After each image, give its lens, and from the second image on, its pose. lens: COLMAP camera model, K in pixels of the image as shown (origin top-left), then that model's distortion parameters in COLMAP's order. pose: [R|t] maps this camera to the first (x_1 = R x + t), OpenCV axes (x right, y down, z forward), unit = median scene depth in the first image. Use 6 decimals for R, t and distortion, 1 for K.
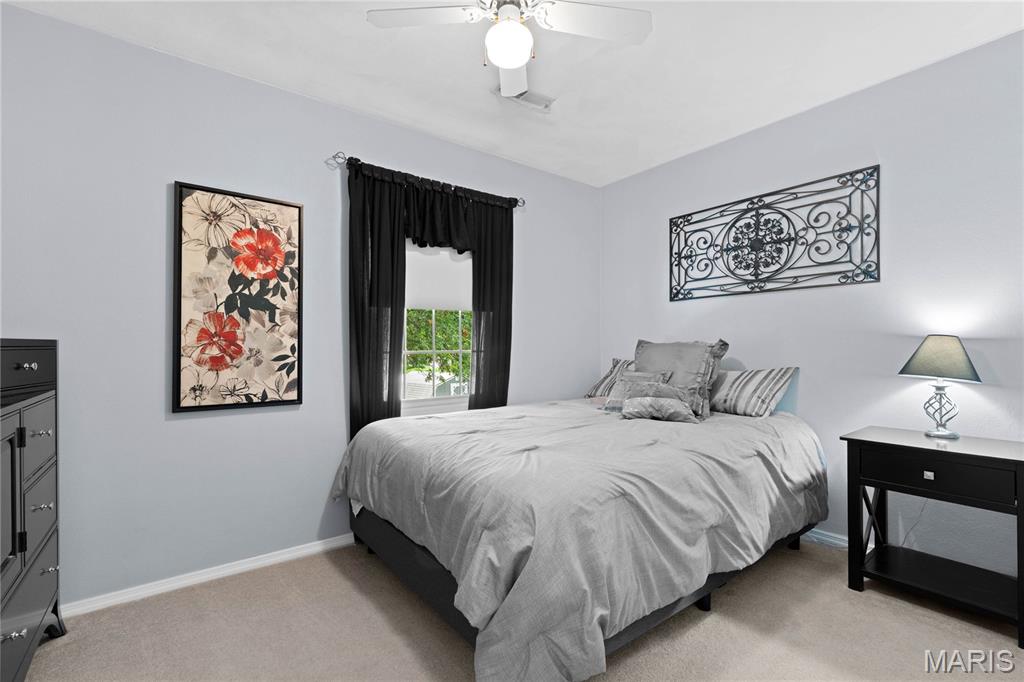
lens RADIAL K [[444.6, 0, 510.7], [0, 444.6, 349.8], [0, 0, 1]] dist [-0.004233, -0.000552]
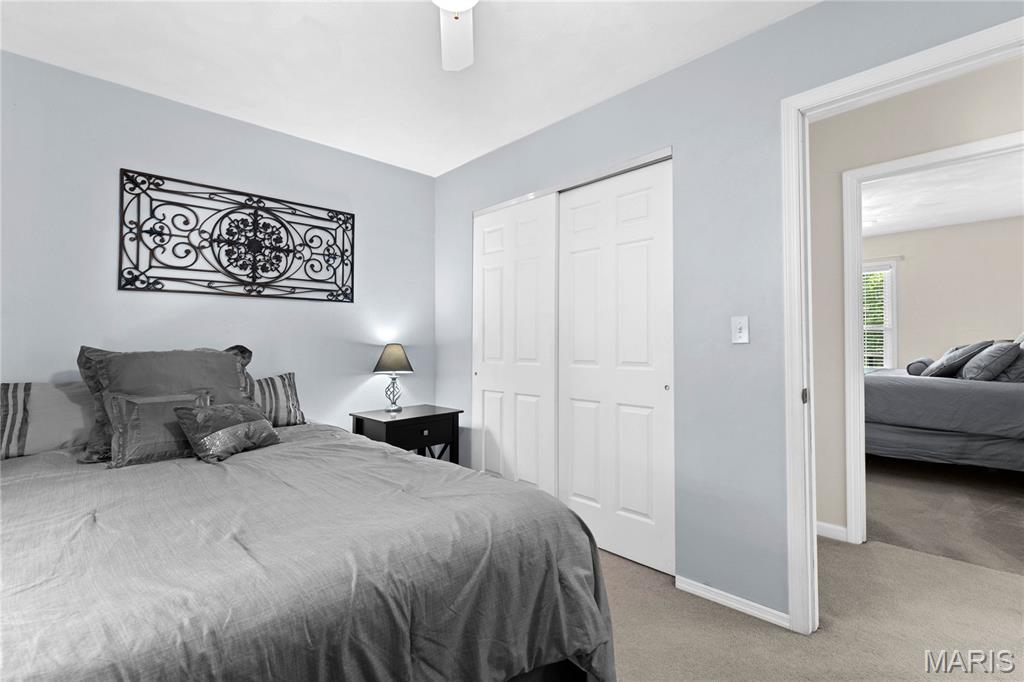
lens RADIAL K [[481.3, 0, 508.5], [0, 481.3, 336.3], [0, 0, 1]] dist [-0.000308, -0.000168]
pose [[-0.130016, 0.009724, 0.991464, -0.608659], [0.008481, 0.999926, -0.008695, -0.035055], [-0.991476, 0.007278, -0.130089, 0.687919]]
